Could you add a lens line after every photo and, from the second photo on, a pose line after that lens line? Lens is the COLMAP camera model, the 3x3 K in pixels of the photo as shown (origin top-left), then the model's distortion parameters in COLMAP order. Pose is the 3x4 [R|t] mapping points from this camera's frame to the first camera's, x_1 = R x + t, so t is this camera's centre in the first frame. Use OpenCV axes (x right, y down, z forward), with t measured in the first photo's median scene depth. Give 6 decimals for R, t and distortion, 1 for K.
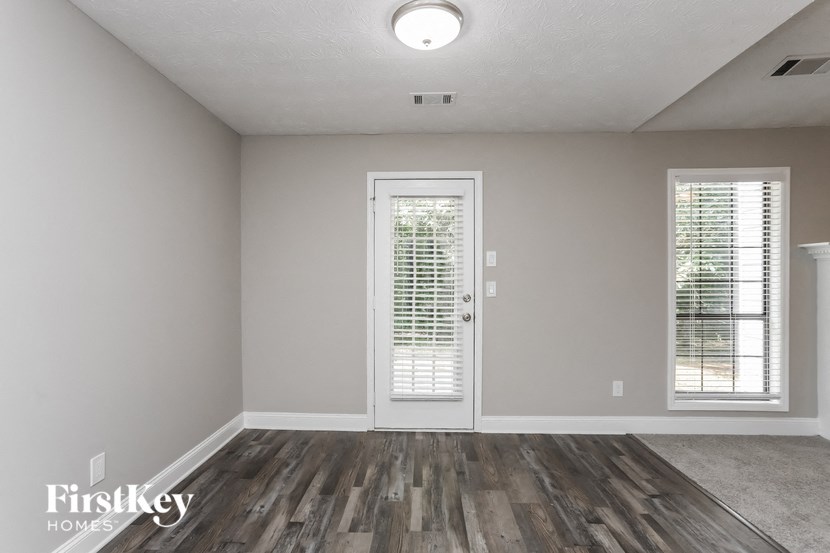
lens RADIAL K [[416.6, 0, 409.9], [0, 416.6, 281.0], [0, 0, 1]] dist [-0.021351, 0.004476]
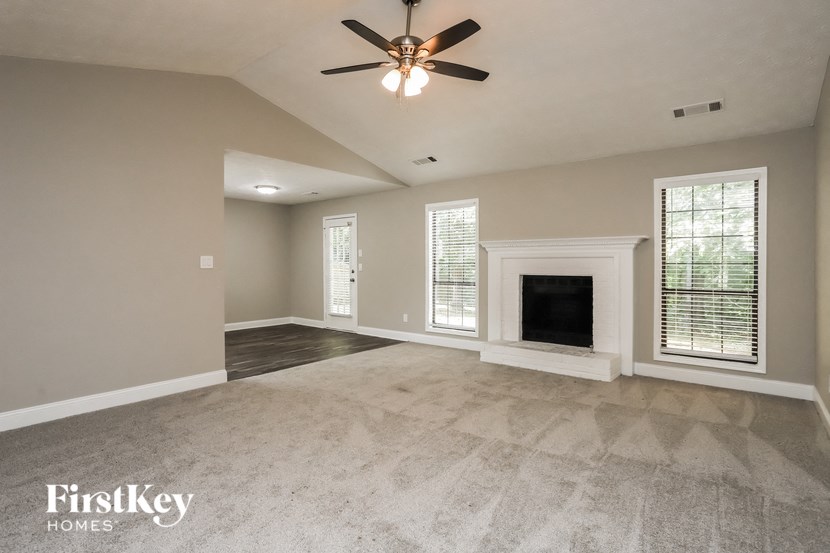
lens RADIAL K [[416.6, 0, 413.2], [0, 416.6, 270.2], [0, 0, 1]] dist [-0.021351, 0.004476]
pose [[0.799493, 0.006715, -0.600637, 2.119974], [0.001367, 0.999915, 0.012998, 0.007494], [0.600673, -0.011213, 0.799416, -0.695502]]
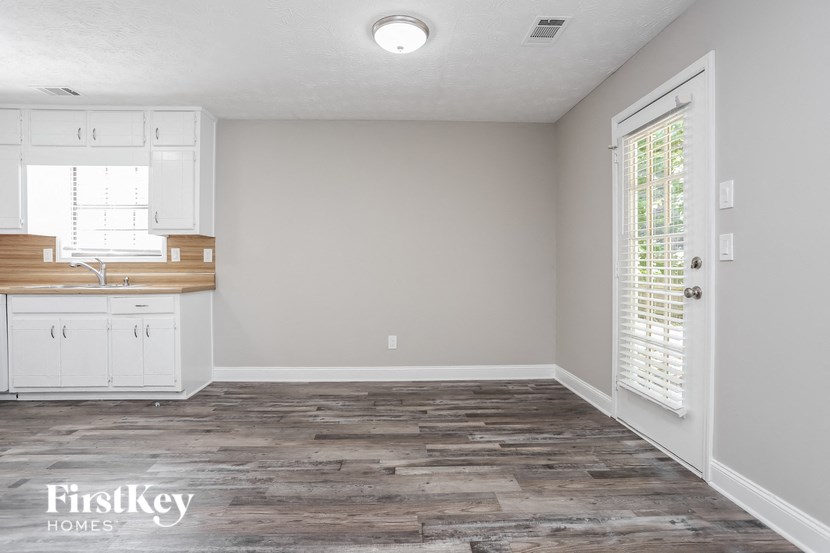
lens RADIAL K [[416.6, 0, 397.3], [0, 416.6, 270.2], [0, 0, 1]] dist [-0.021351, 0.004476]
pose [[0.056887, 0.006707, -0.998358, 0.913461], [0.008753, 0.999936, 0.007216, 0.054775], [0.998342, -0.009149, 0.056825, 0.631613]]
